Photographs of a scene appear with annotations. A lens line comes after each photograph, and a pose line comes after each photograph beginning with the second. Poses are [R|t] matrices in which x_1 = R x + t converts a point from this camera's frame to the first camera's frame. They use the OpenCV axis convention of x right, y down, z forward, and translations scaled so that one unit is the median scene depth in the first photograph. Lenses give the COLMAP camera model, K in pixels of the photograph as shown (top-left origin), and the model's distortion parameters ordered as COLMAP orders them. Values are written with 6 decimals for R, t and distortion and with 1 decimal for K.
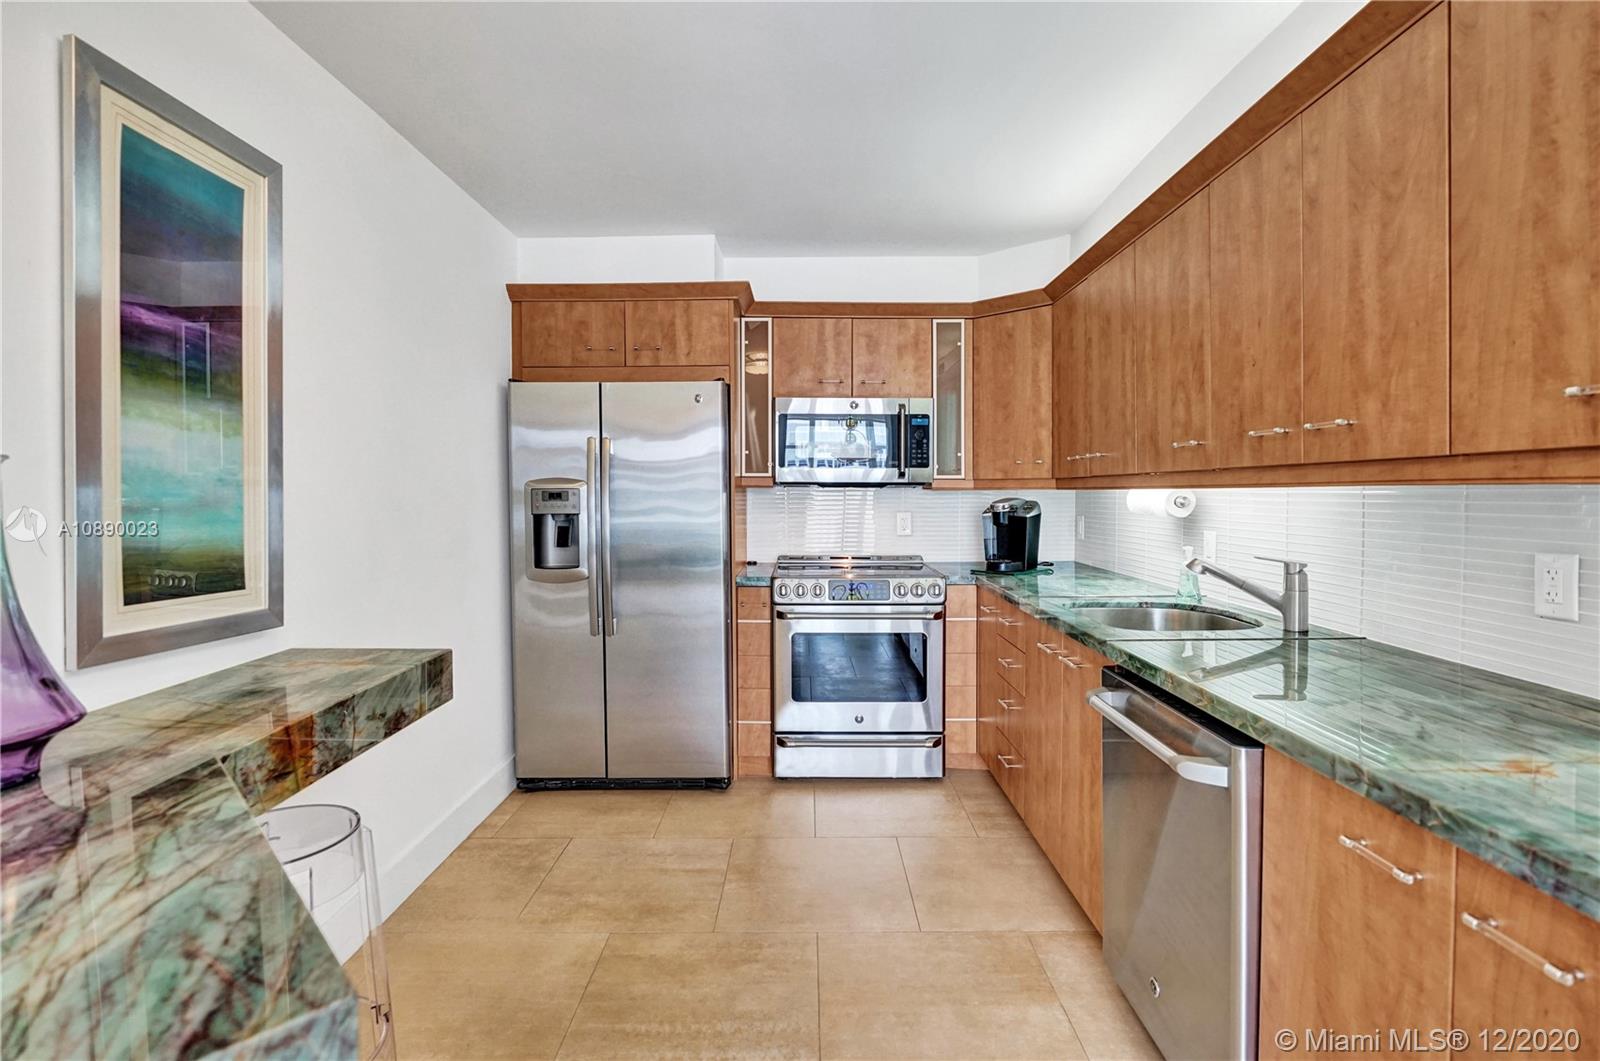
lens RADIAL K [[710.0, 0, 800.0], [0, 710.0, 530.5], [0, 0, 1]] dist [0.001065, -0.000171]
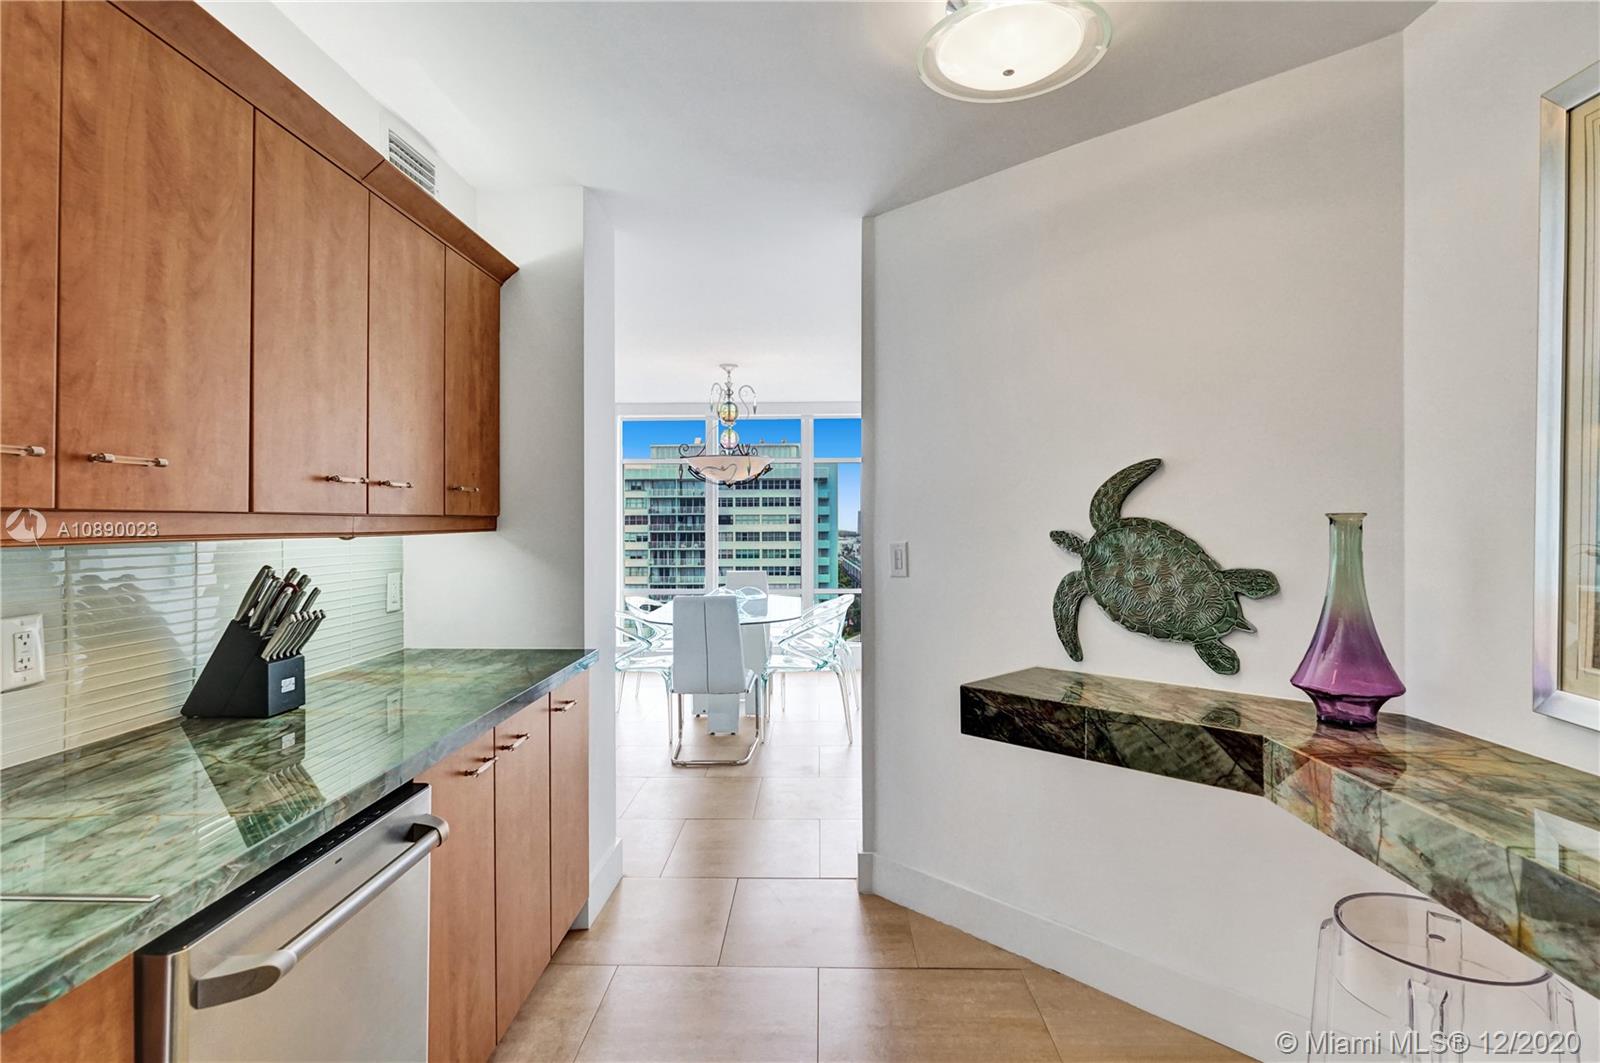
lens RADIAL K [[799.2, 0, 795.4], [0, 799.2, 506.8], [0, 0, 1]] dist [-0.024570, -0.000069]
pose [[-0.999708, 0.006027, 0.023417, 0.020001], [0.006874, 0.999318, 0.036283, -0.132388], [-0.023182, 0.036433, -0.999067, 1.930434]]
